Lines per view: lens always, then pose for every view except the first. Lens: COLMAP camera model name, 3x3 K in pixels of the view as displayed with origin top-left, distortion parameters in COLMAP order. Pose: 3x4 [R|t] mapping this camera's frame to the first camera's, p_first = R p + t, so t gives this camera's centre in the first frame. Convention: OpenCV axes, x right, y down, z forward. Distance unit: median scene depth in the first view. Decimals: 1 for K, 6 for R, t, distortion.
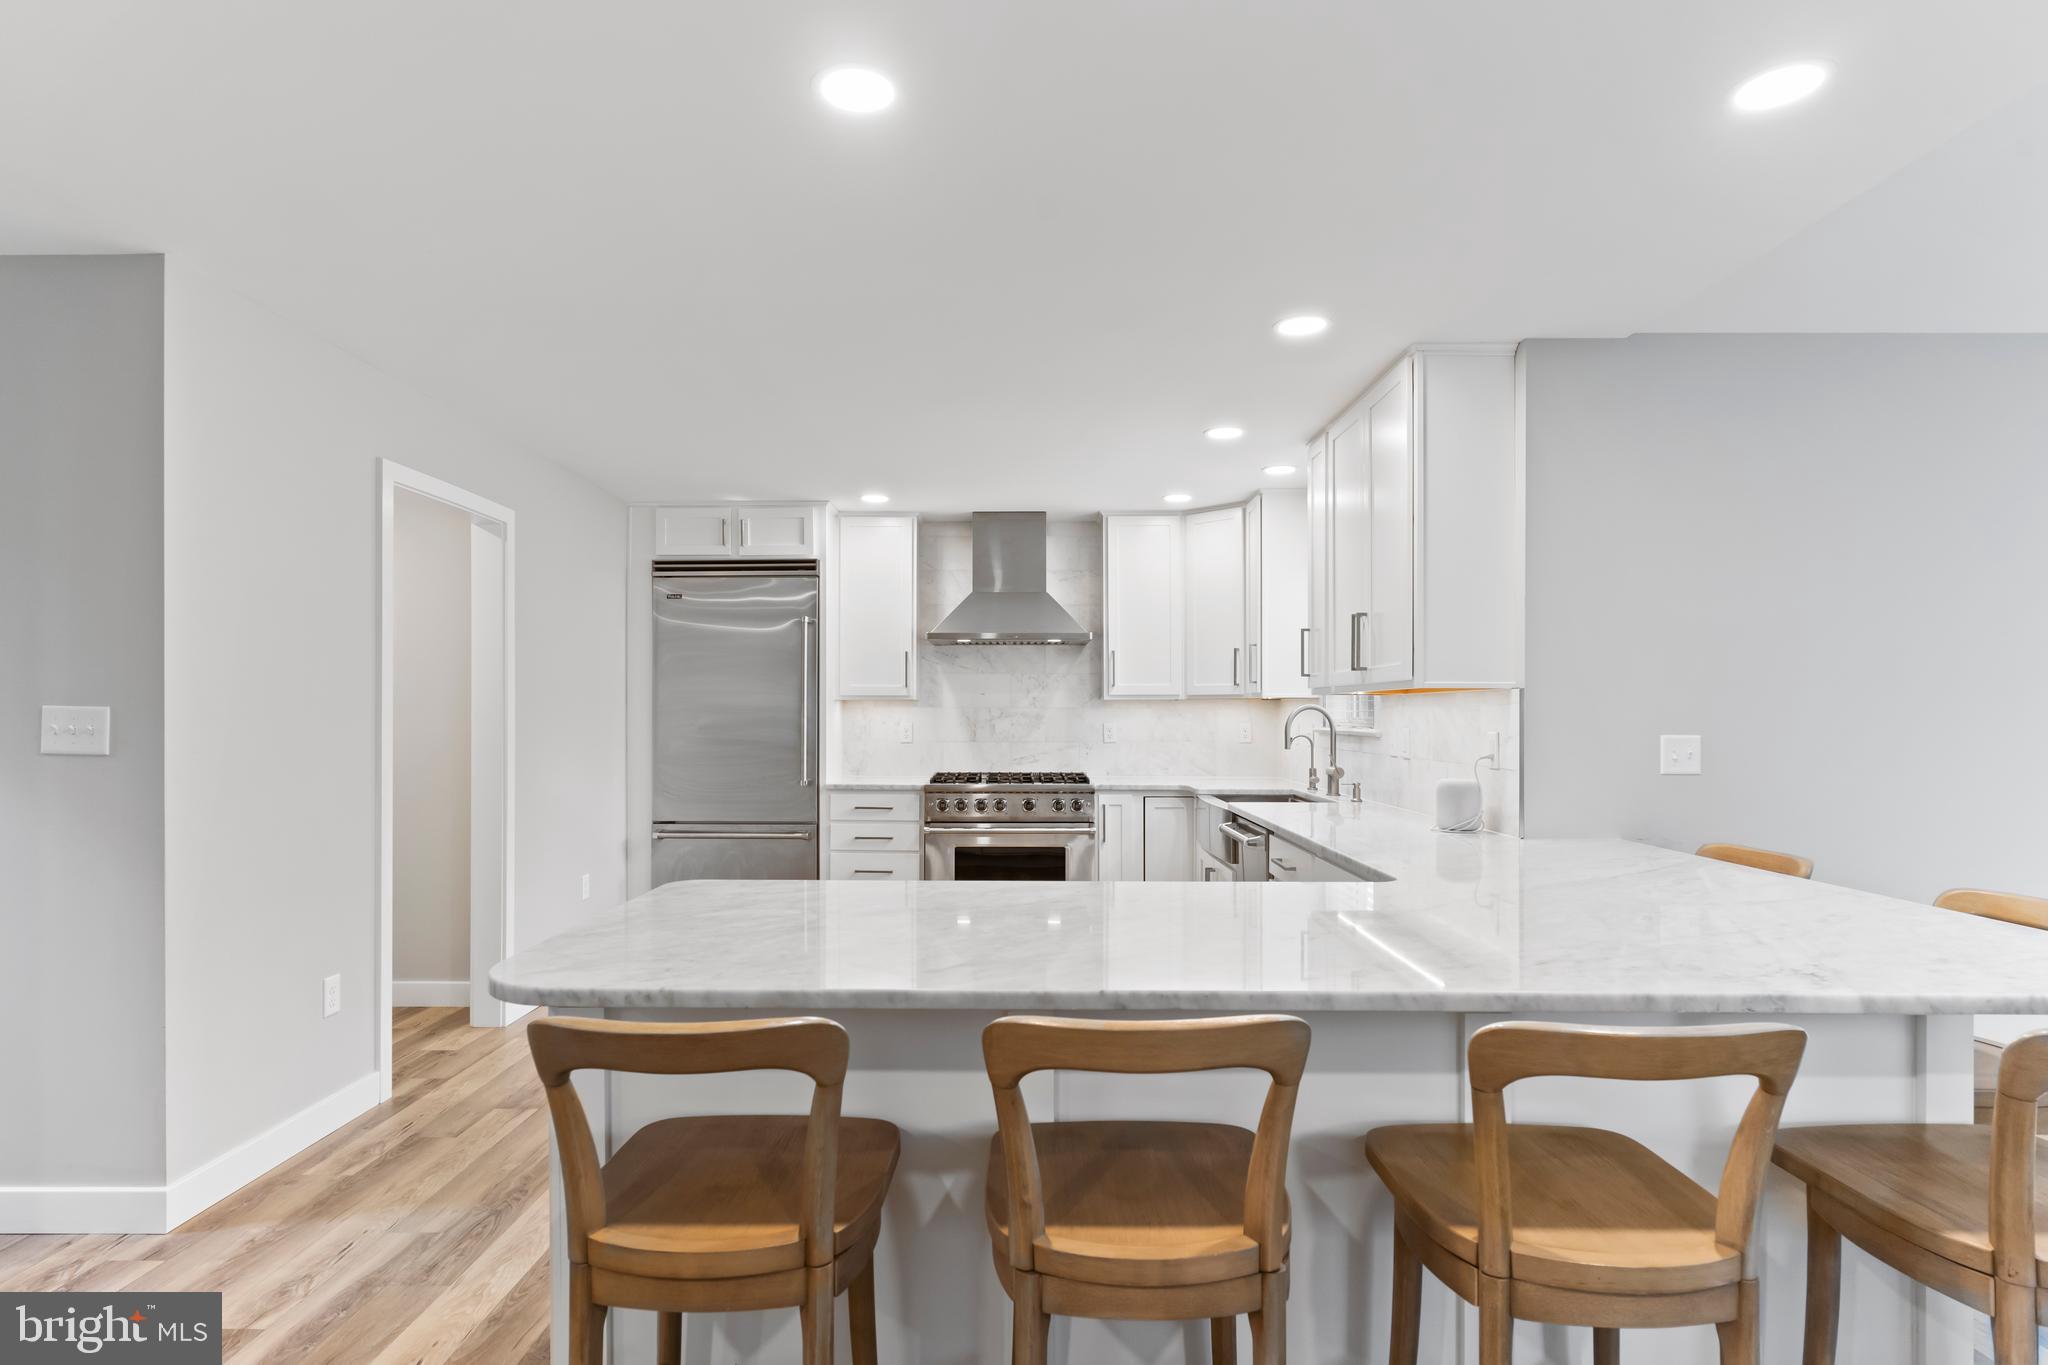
lens RADIAL K [[1056.6, 0, 1015.9], [0, 1056.6, 715.5], [0, 0, 1]] dist [-0.005746, 0.001930]
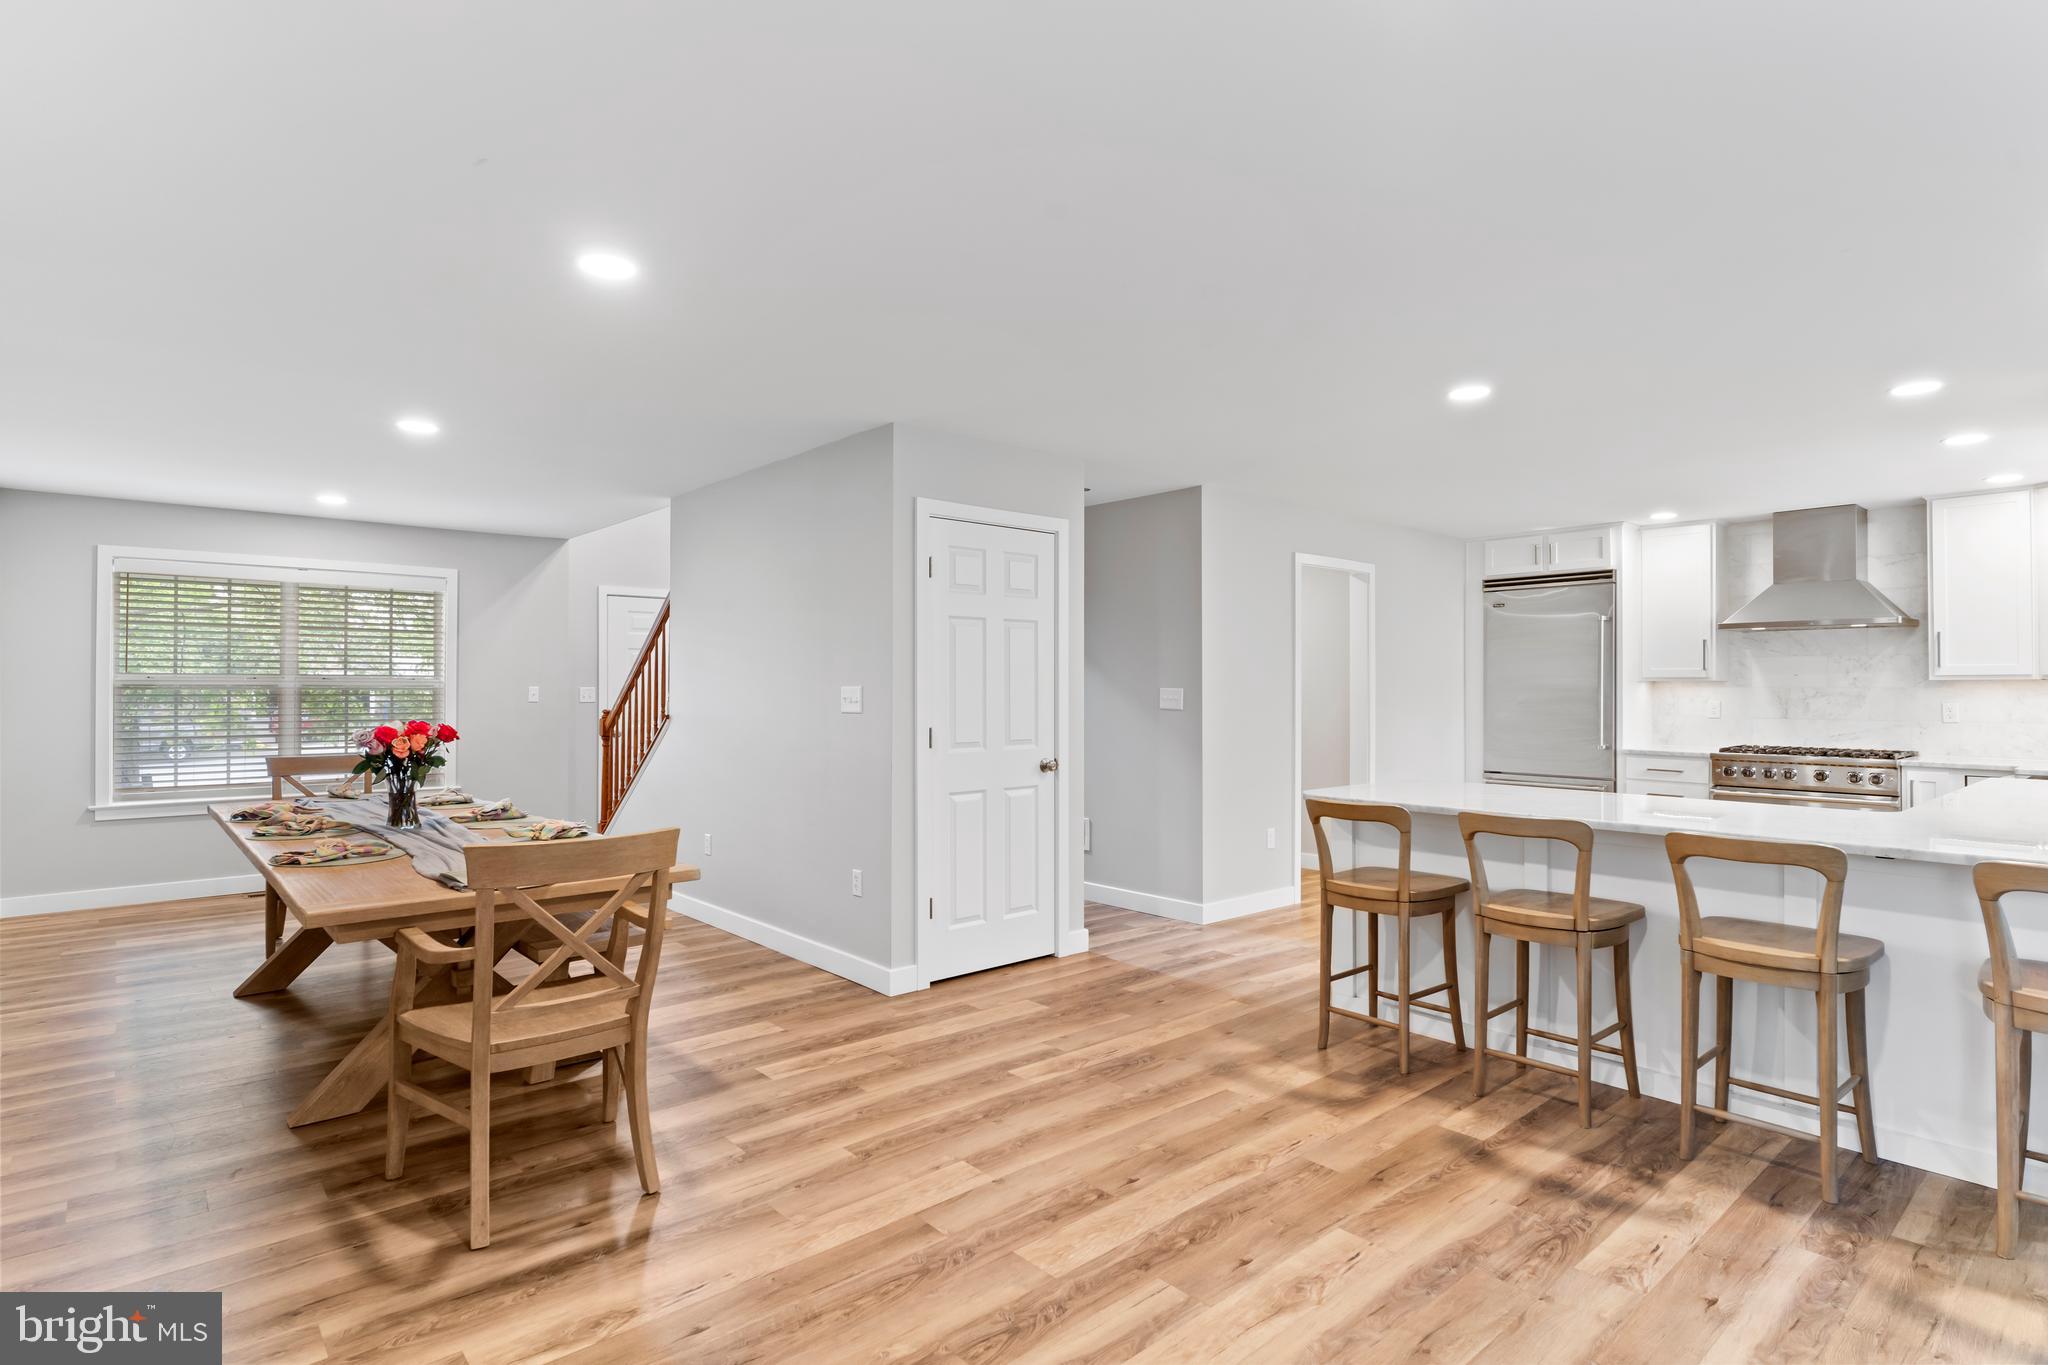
lens RADIAL K [[1056.6, 0, 1018.0], [0, 1056.6, 676.6], [0, 0, 1]] dist [-0.005746, 0.001930]
pose [[0.663886, -0.006571, -0.747805, 0.277537], [-0.004768, 0.999904, -0.013020, -0.000931], [0.747819, 0.012209, 0.663791, -0.357005]]
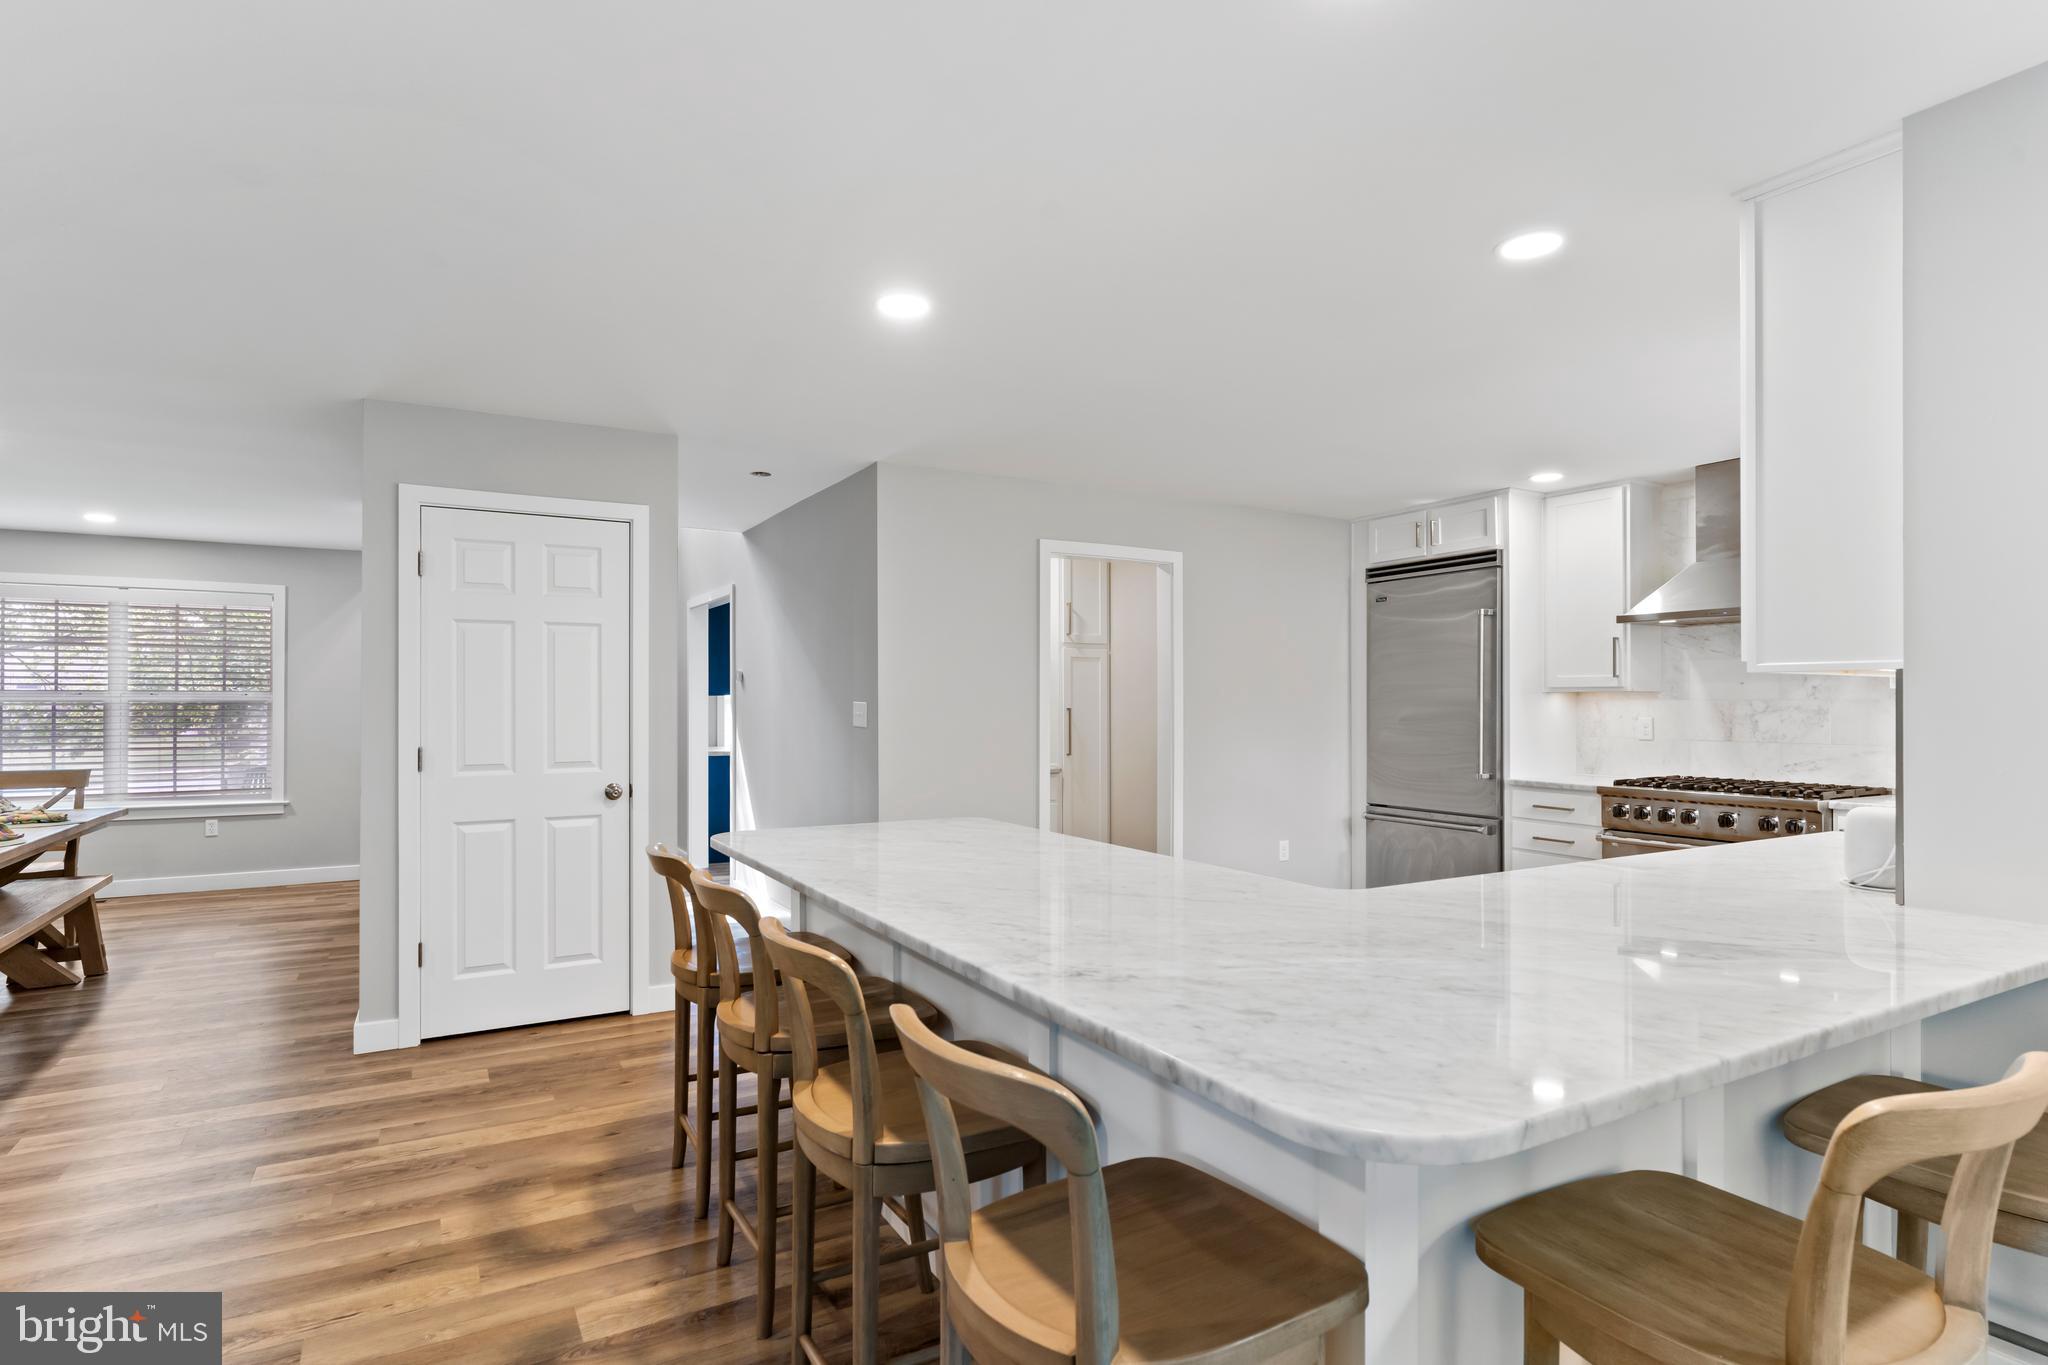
lens RADIAL K [[1056.6, 0, 1020.0], [0, 1056.6, 700.2], [0, 0, 1]] dist [-0.005746, 0.001930]
pose [[0.501405, -0.002303, -0.865209, 0.437205], [-0.003298, 0.999984, -0.004573, -0.001848], [0.865206, 0.005147, 0.501390, 0.124569]]
